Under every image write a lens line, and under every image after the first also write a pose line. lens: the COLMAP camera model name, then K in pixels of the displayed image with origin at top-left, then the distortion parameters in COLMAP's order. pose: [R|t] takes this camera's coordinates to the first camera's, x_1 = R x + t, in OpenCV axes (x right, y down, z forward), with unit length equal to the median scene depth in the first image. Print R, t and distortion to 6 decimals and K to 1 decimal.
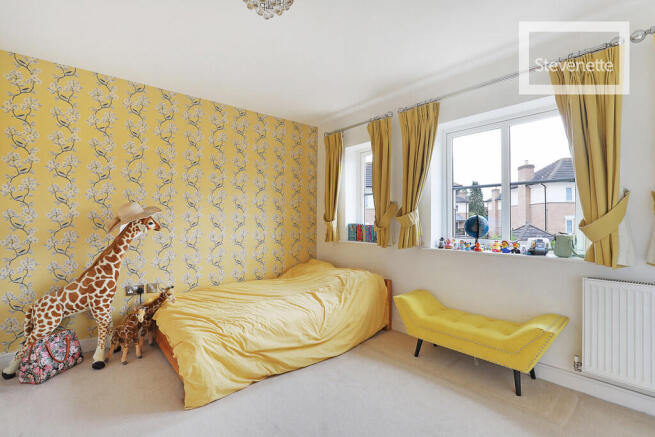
lens RADIAL K [[307.4, 0, 323.3], [0, 307.4, 217.9], [0, 0, 1]] dist [-0.009904, 0.000325]
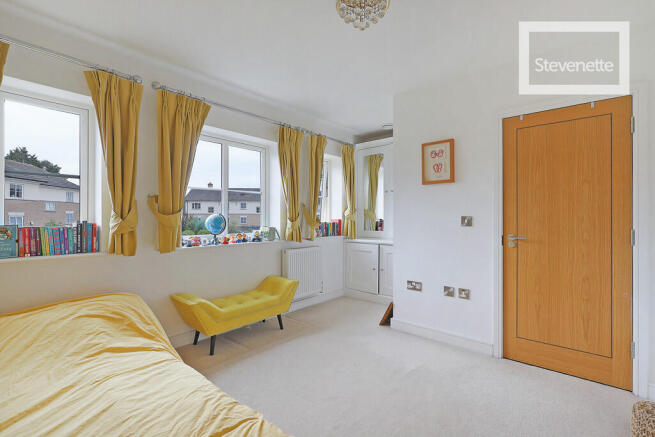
lens RADIAL K [[307.4, 0, 323.3], [0, 307.4, 219.5], [0, 0, 1]] dist [-0.009904, 0.000325]
pose [[-0.167872, -0.000168, 0.985809, -0.727104], [-0.002807, 0.999996, -0.000308, 0.011826], [-0.985805, -0.002819, -0.167872, 0.801678]]
